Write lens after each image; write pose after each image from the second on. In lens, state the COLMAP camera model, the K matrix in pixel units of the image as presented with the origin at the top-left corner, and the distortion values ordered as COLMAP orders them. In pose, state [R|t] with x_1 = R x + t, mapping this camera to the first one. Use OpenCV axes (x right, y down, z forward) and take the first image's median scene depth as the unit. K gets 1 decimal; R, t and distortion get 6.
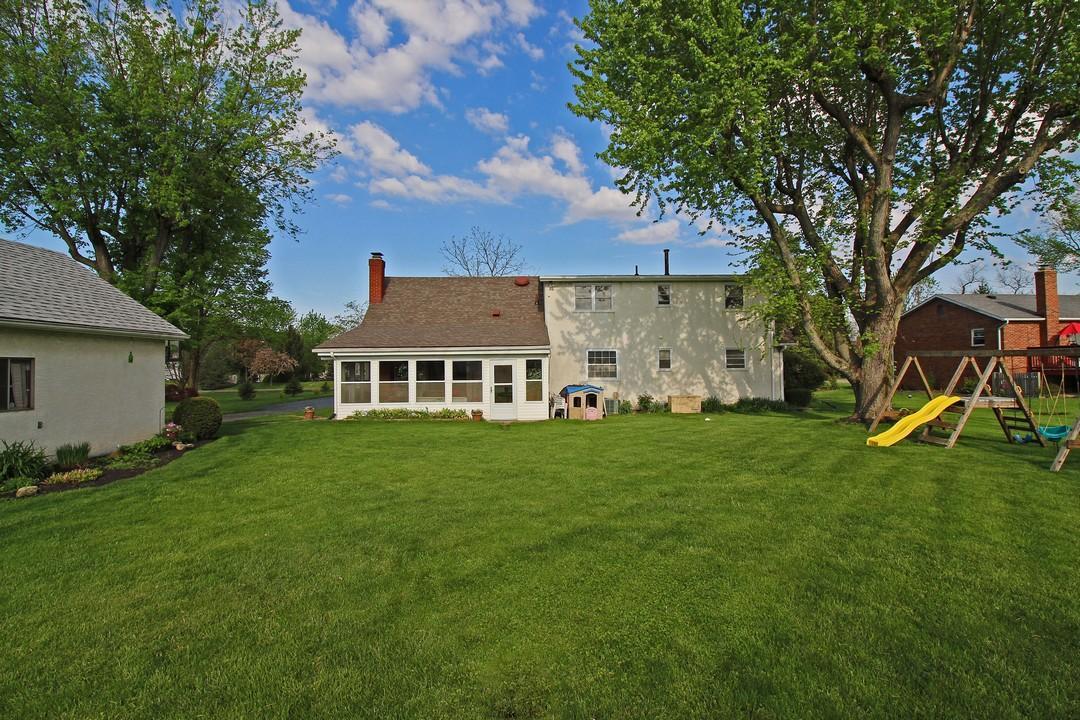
lens RADIAL K [[551.9, 0, 541.1], [0, 551.9, 357.8], [0, 0, 1]] dist [-0.005080, -0.005555]
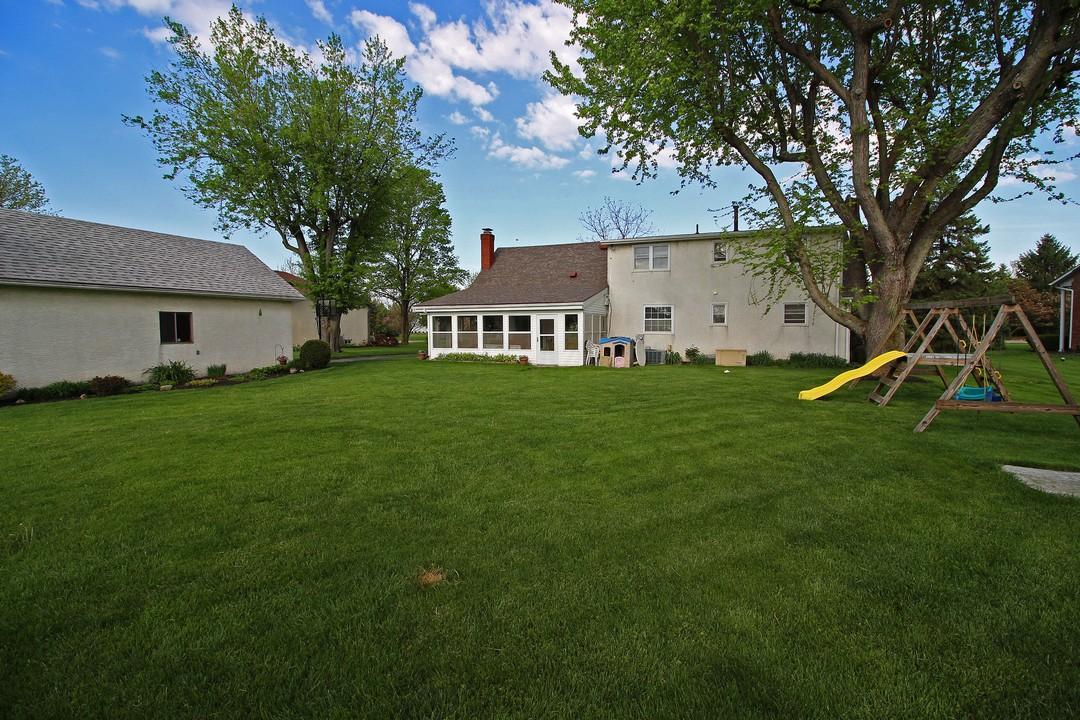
lens RADIAL K [[490.8, 0, 541.2], [0, 490.8, 359.5], [0, 0, 1]] dist [-0.012266, -0.001520]
pose [[0.926523, 0.032845, -0.374802, 0.319580], [0.000542, 0.996065, 0.088627, 0.006375], [0.376238, -0.082319, 0.922859, 0.009804]]
